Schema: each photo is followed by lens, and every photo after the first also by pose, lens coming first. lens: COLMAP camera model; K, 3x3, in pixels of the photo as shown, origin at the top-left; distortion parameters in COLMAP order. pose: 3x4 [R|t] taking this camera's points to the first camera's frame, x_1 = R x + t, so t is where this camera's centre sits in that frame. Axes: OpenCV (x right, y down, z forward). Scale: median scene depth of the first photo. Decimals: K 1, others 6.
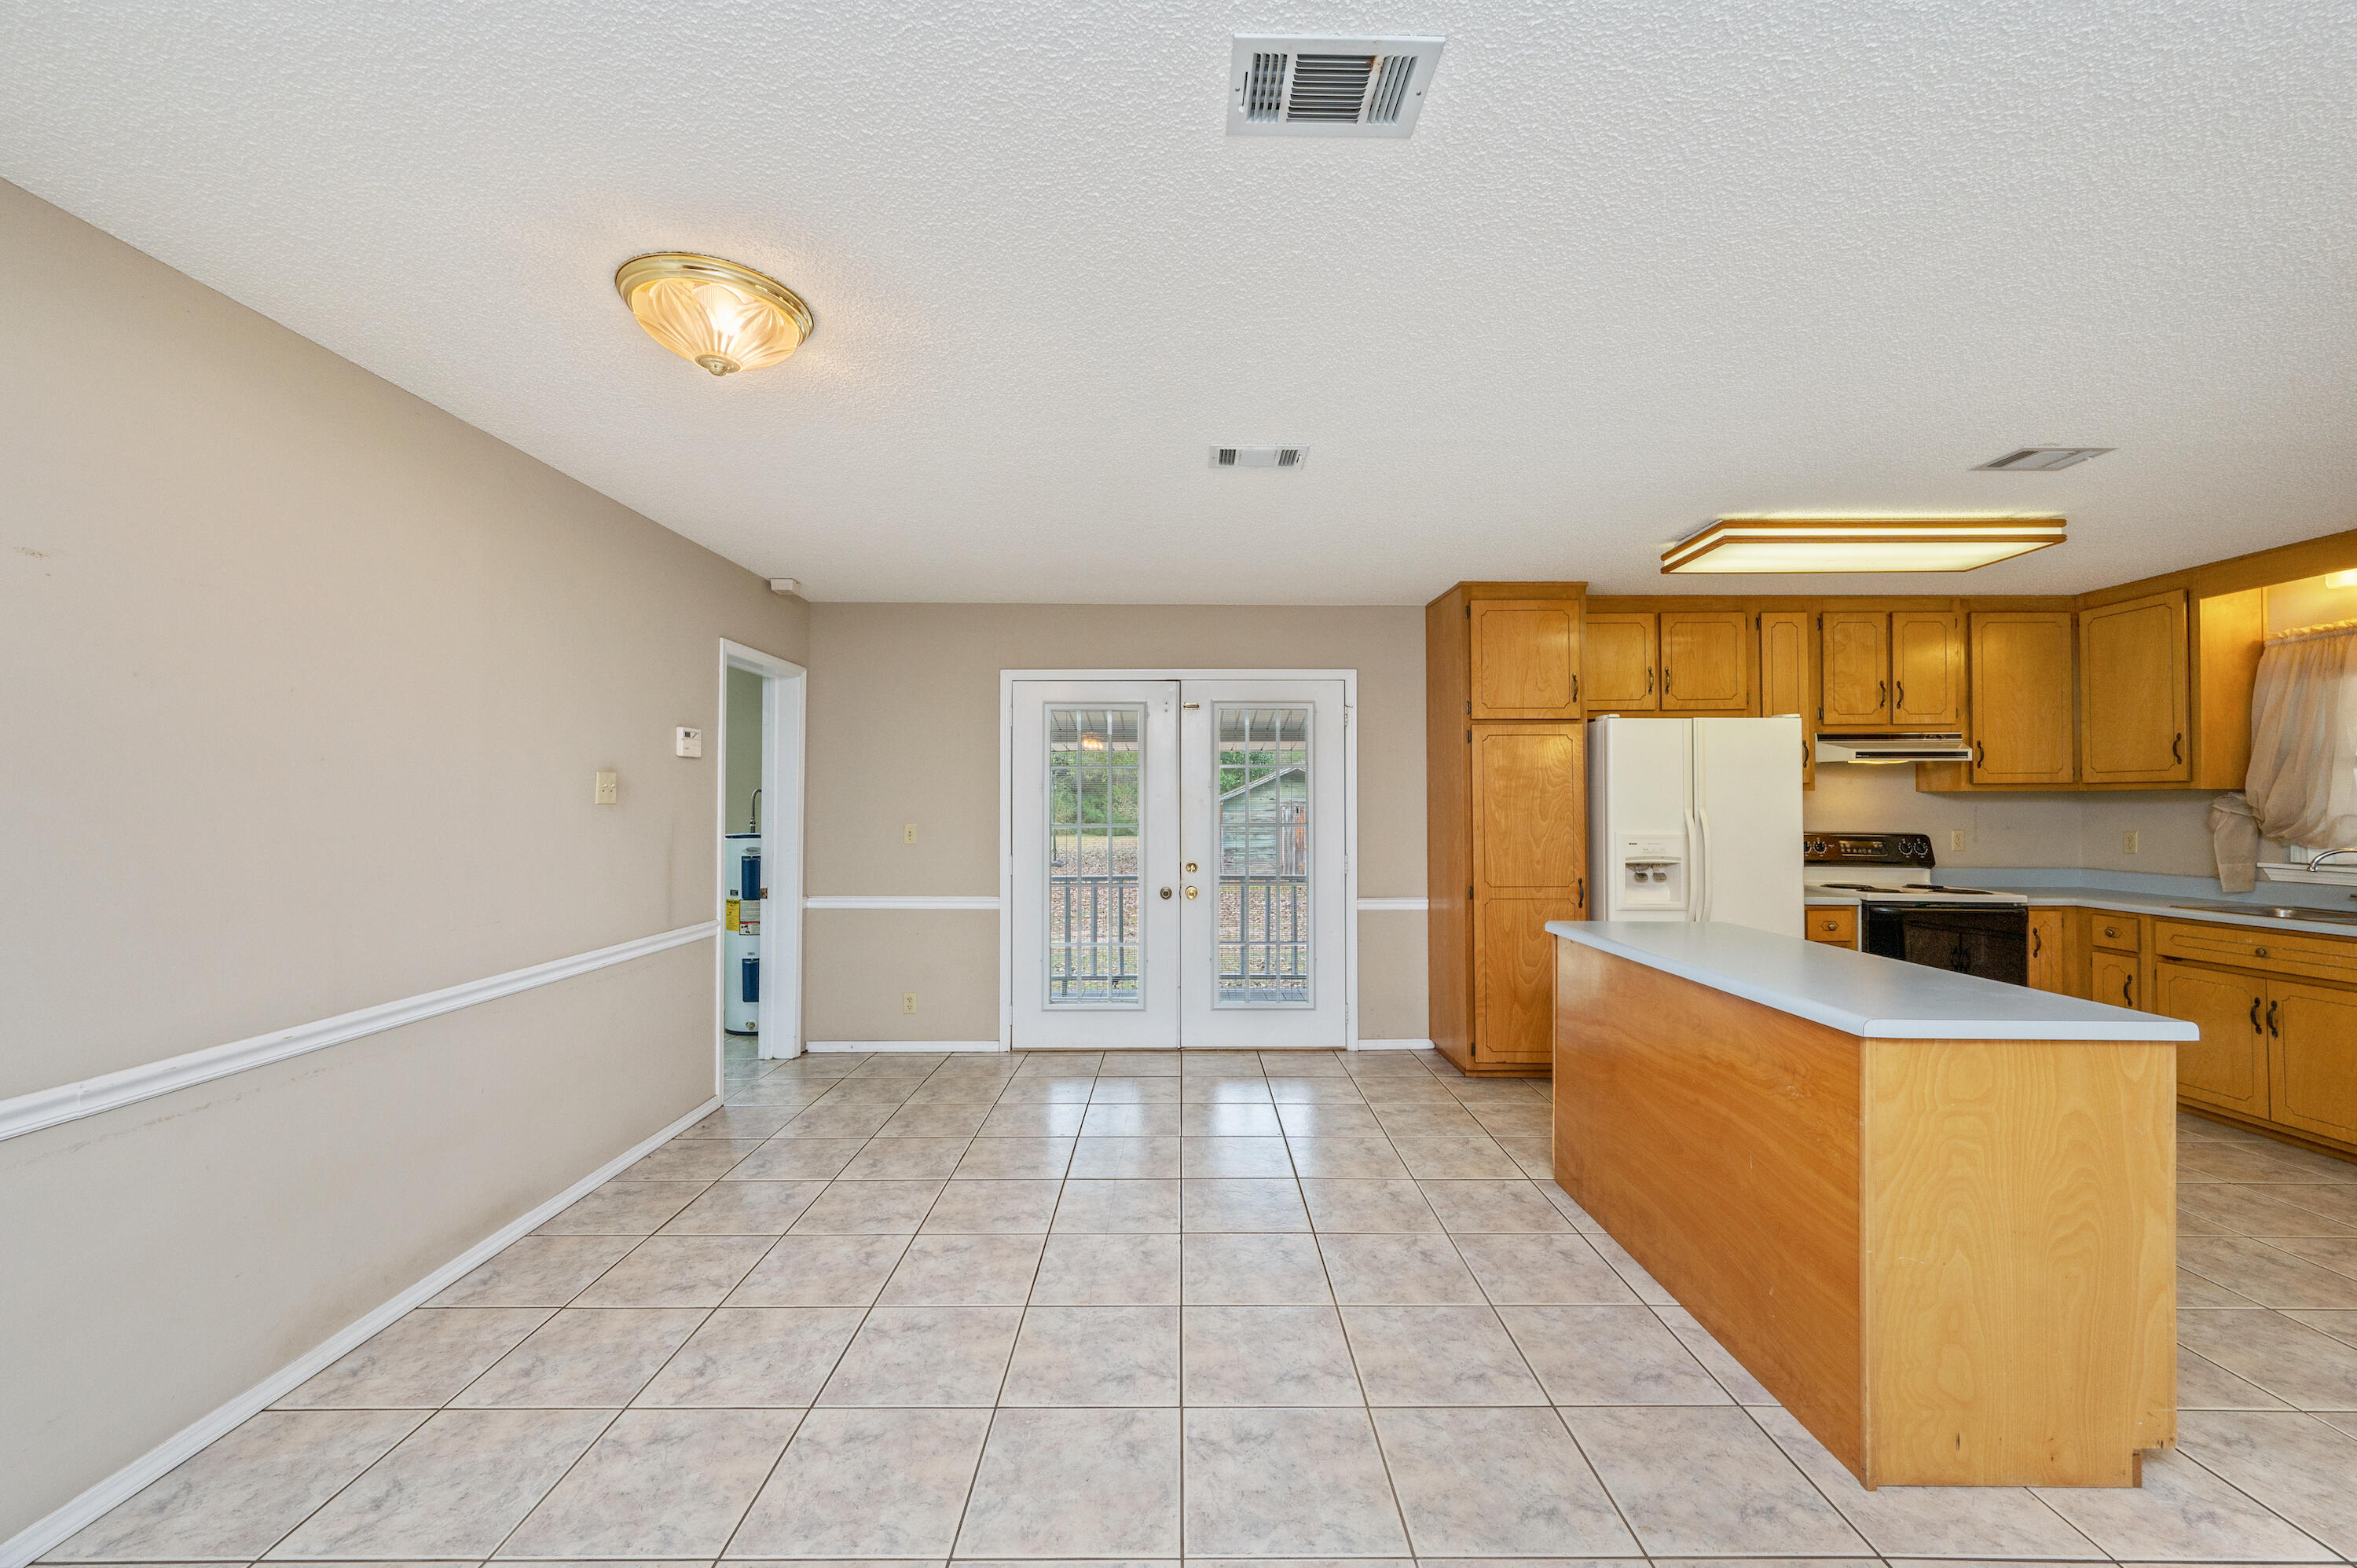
lens RADIAL K [[929.9, 0, 1175.0], [0, 929.9, 790.2], [0, 0, 1]] dist [-0.001261, 0.000601]
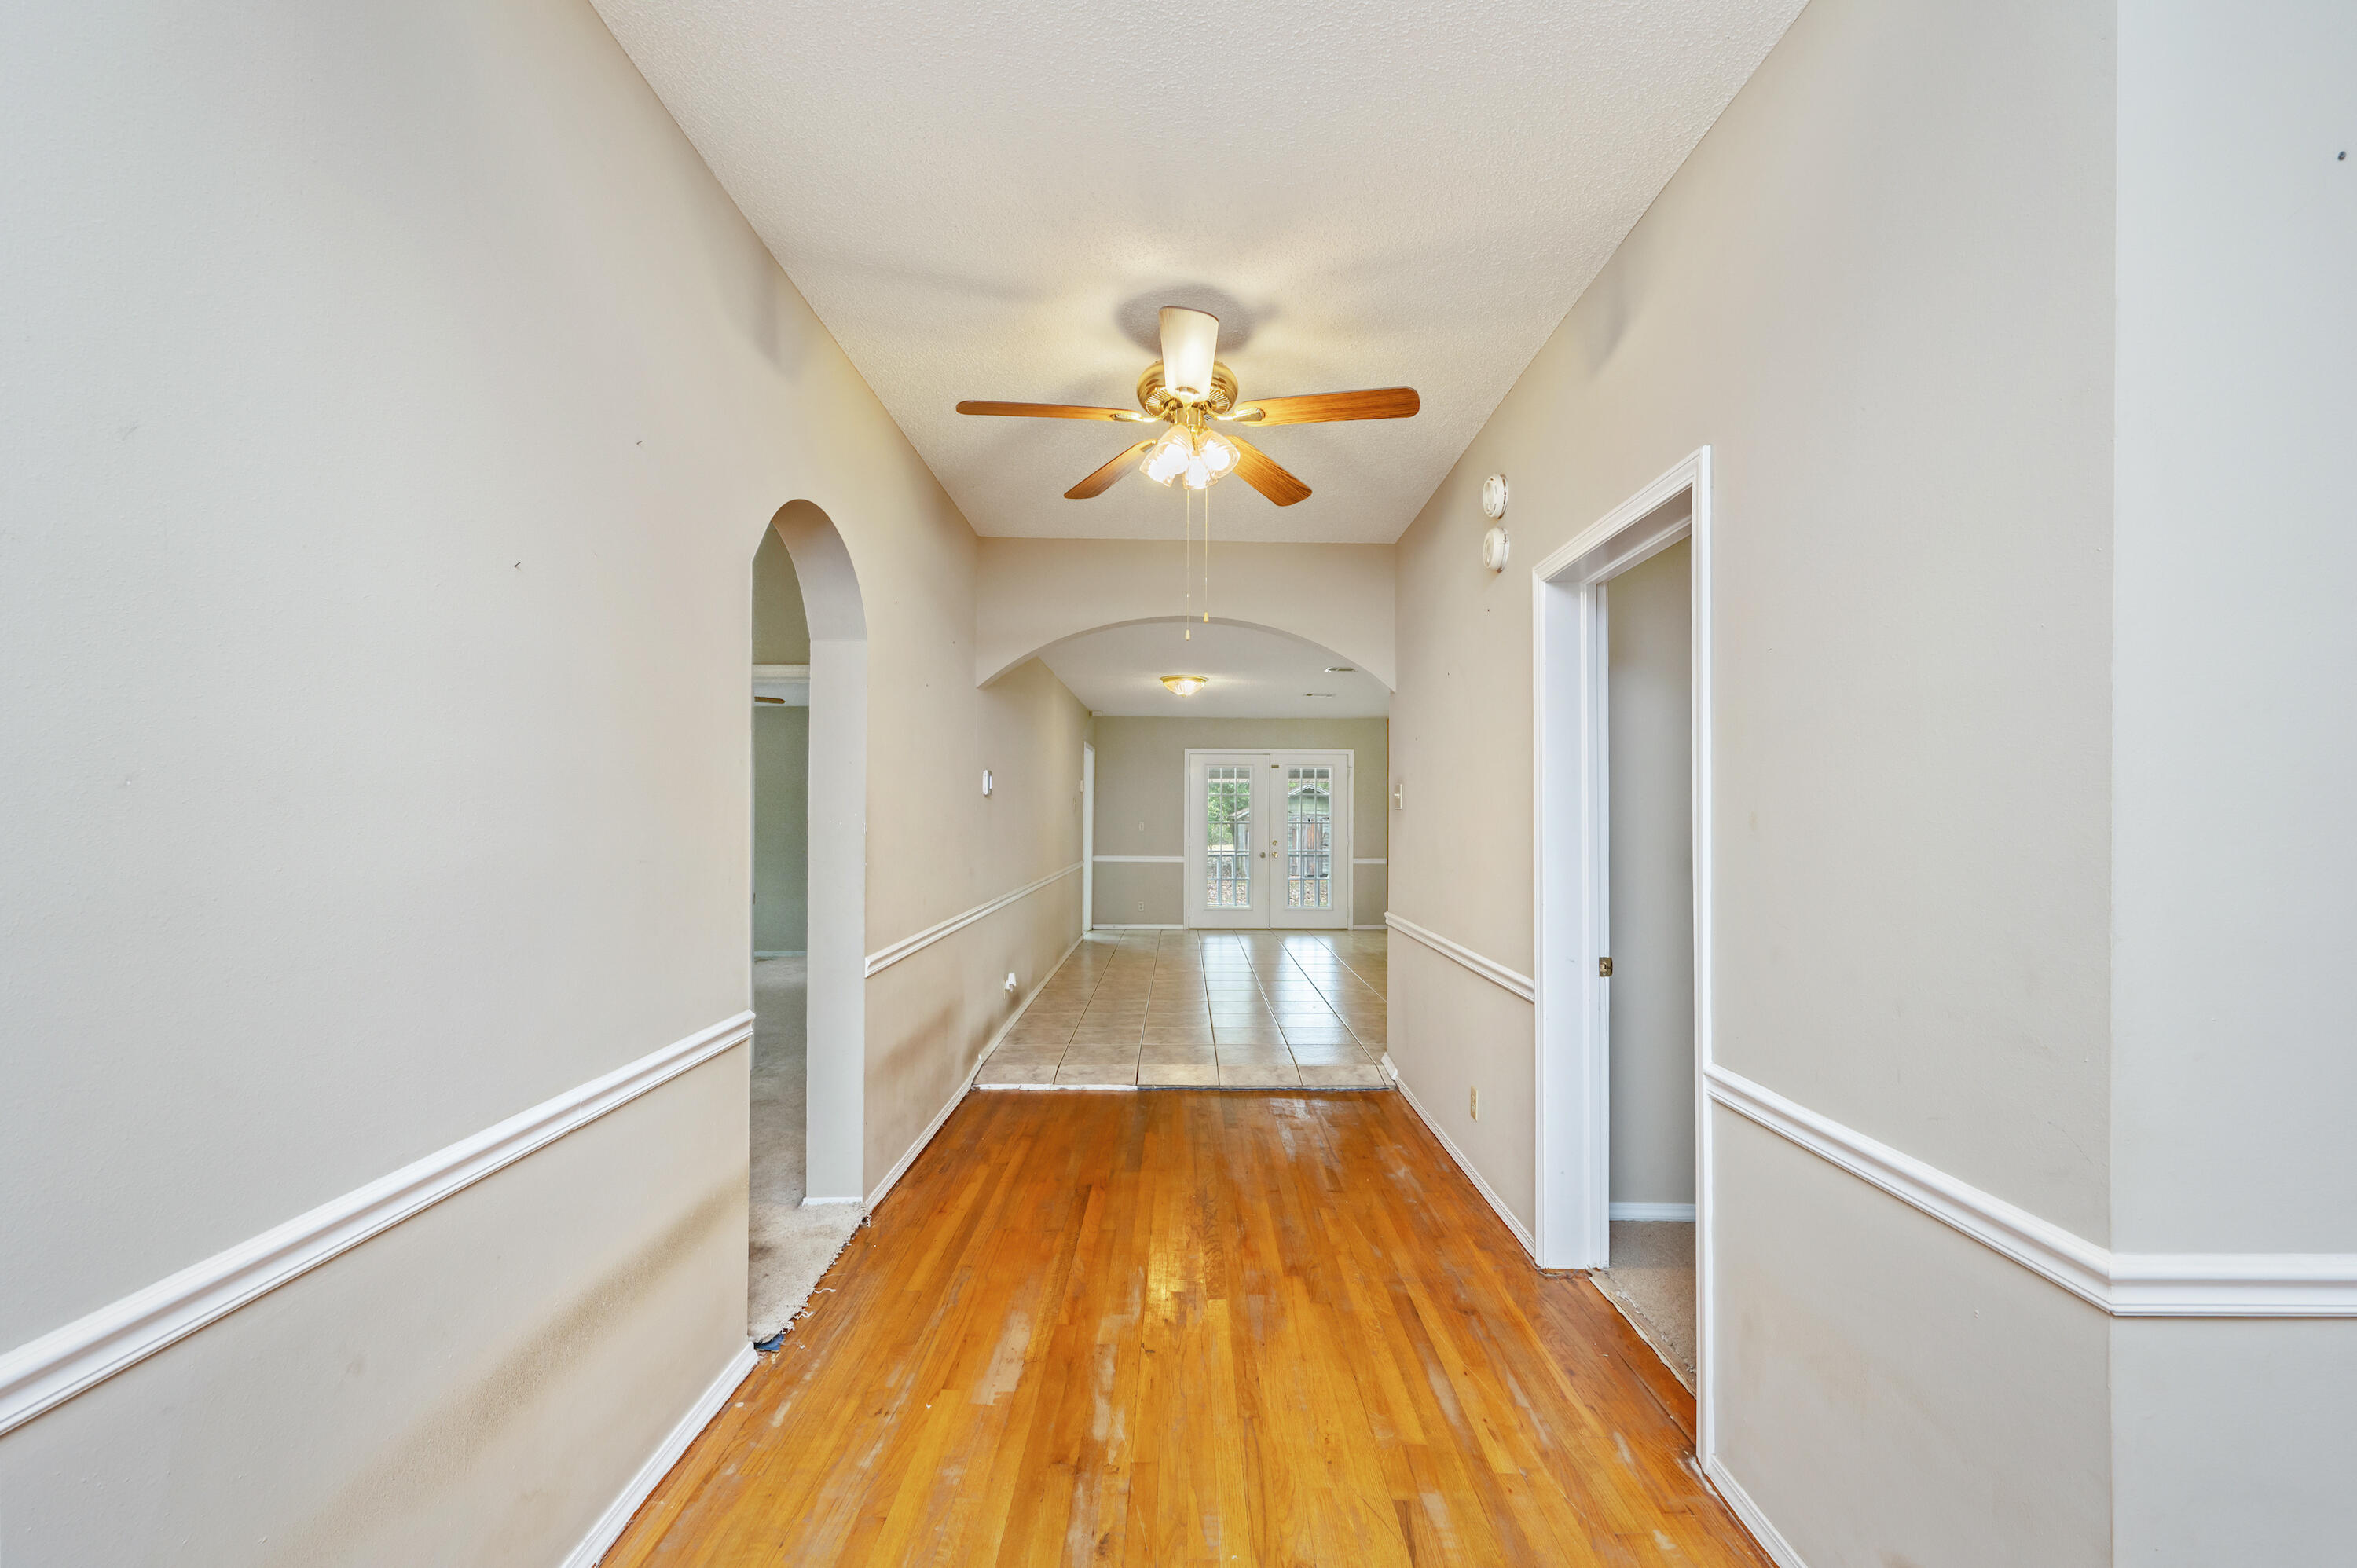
lens RADIAL K [[929.9, 0, 1185.5], [0, 929.9, 799.4], [0, 0, 1]] dist [-0.001261, 0.000601]
pose [[0.999960, 0.007303, -0.005155, -0.206673], [-0.007297, 0.999973, 0.001269, -0.020563], [0.005164, -0.001231, 0.999986, -1.311735]]
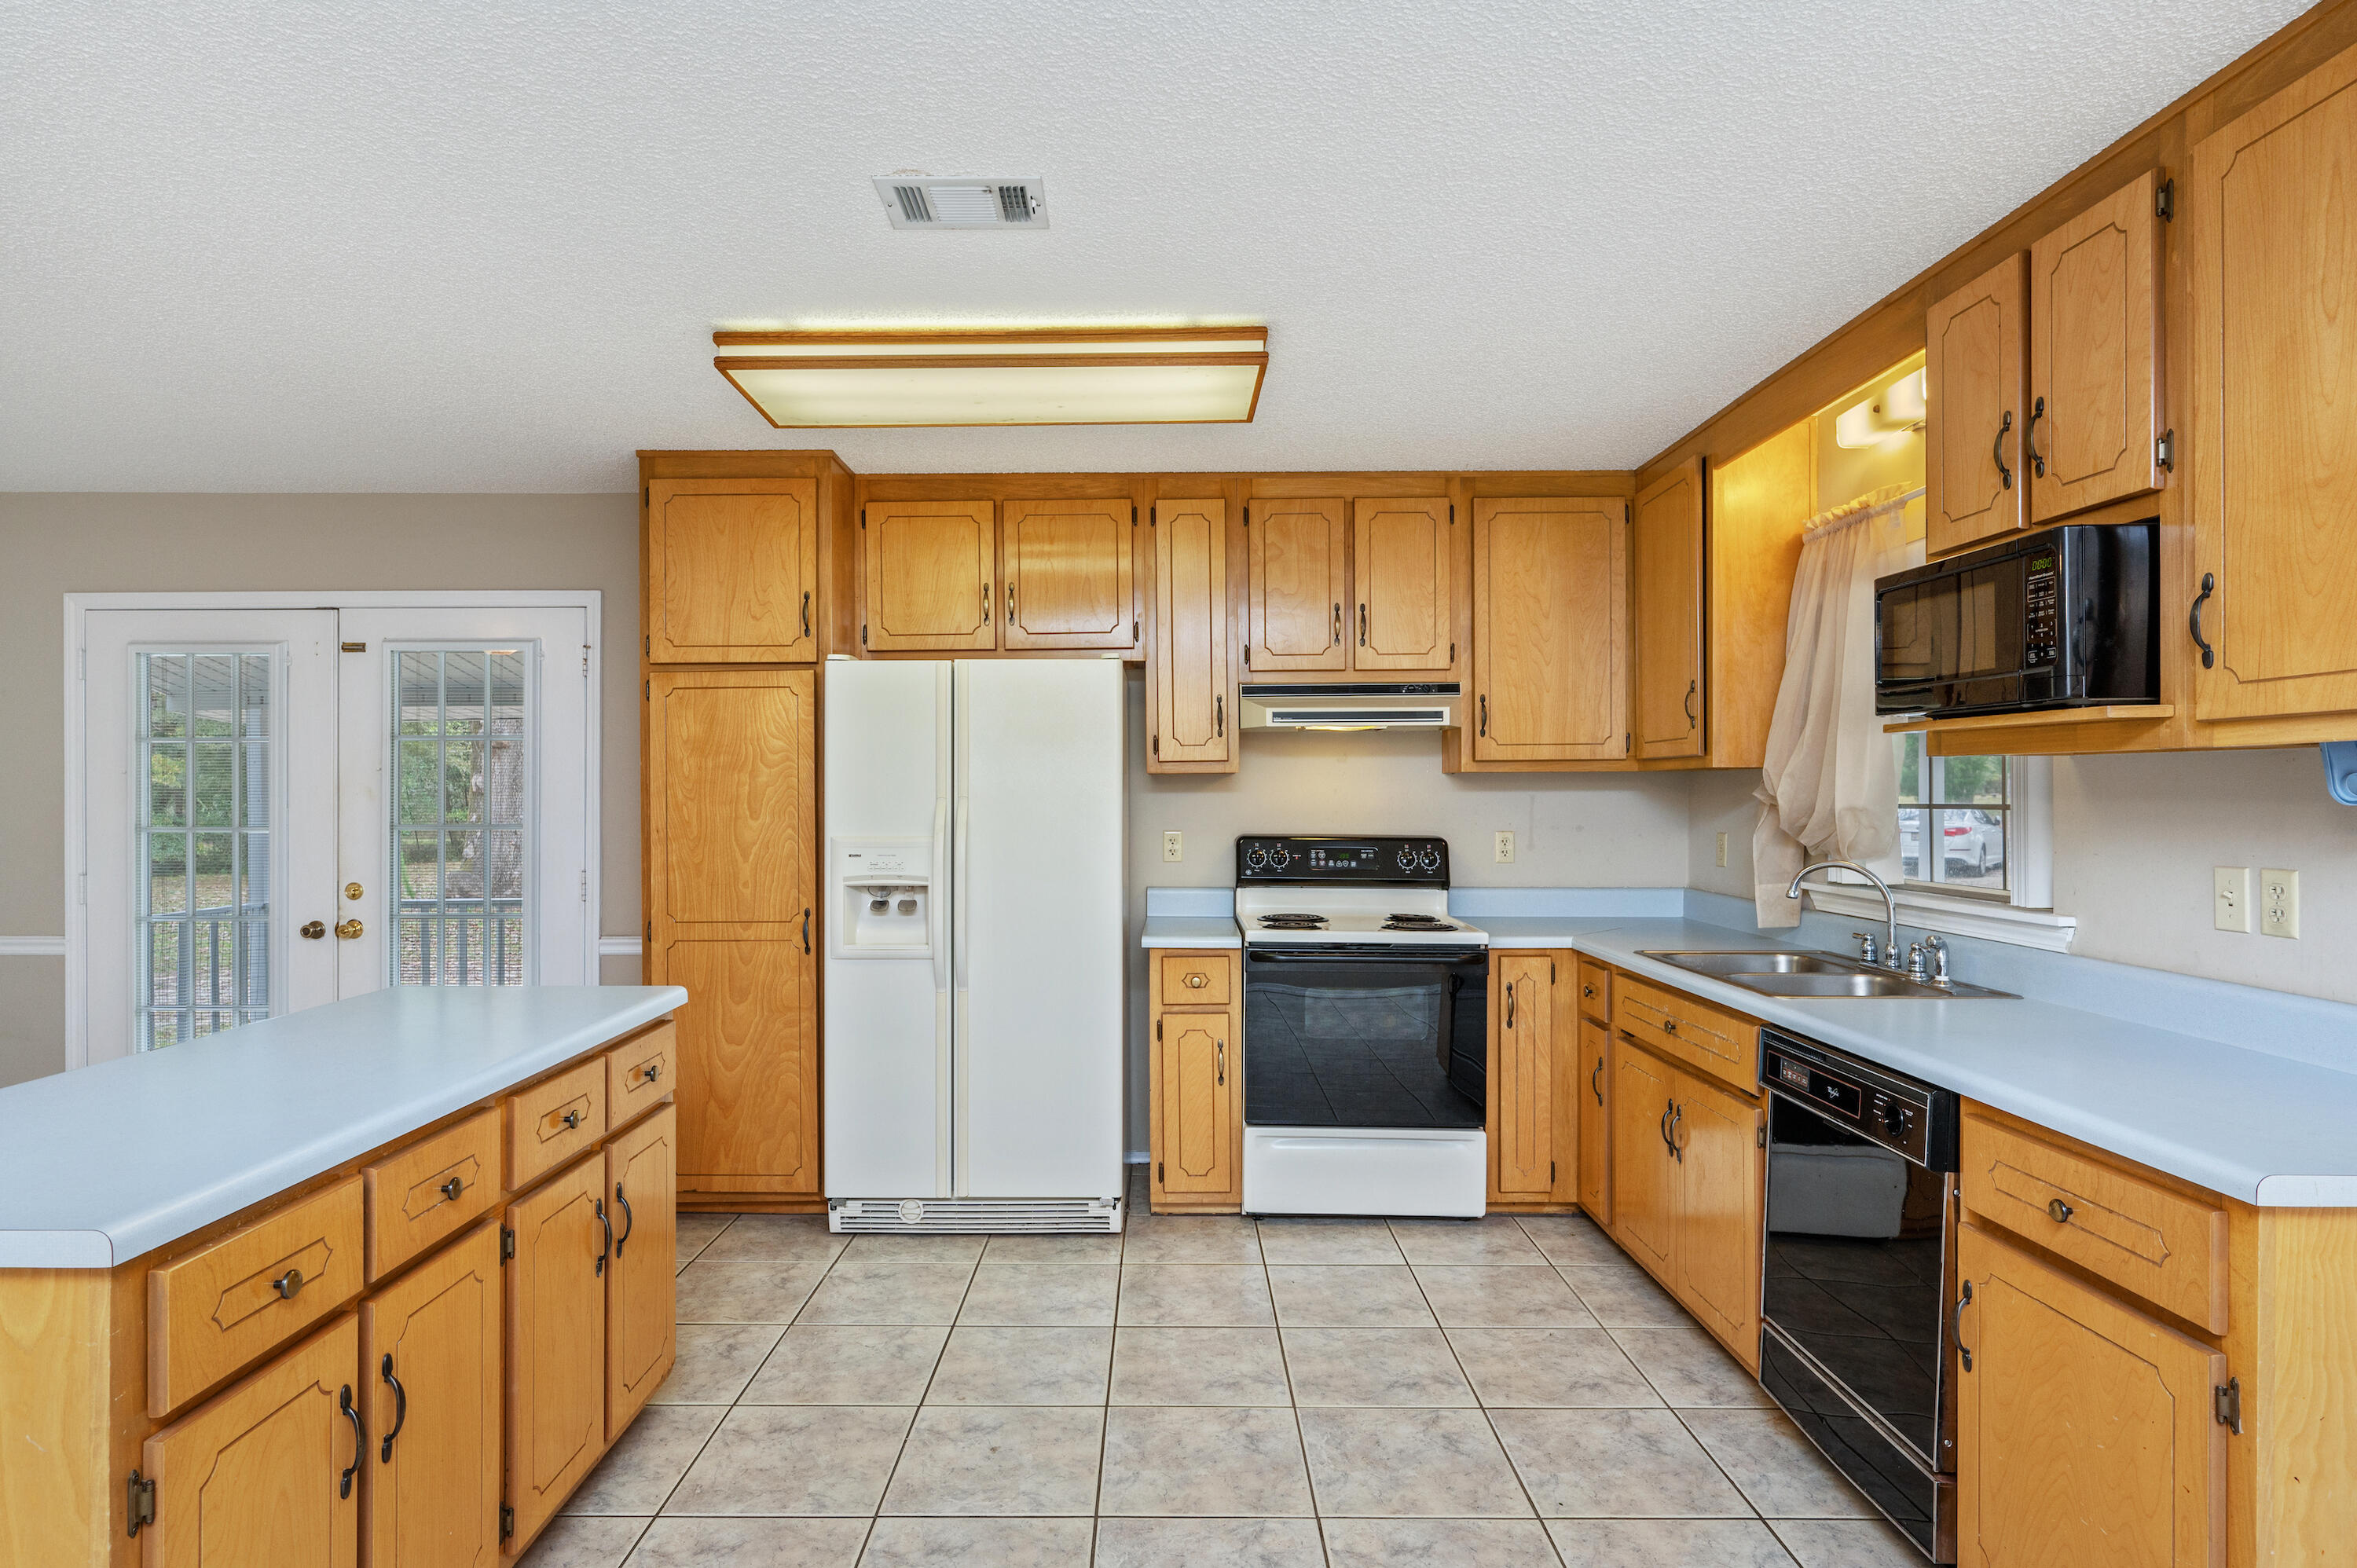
lens RADIAL K [[1242.1, 0, 1123.5], [0, 1242.1, 795.8], [0, 0, 1]] dist [-0.003839, 0.001489]
pose [[0.999993, -0.003706, 0.000665, 0.666826], [0.003694, 0.999845, 0.017195, 0.002025], [-0.000729, -0.017193, 0.999852, 0.137645]]
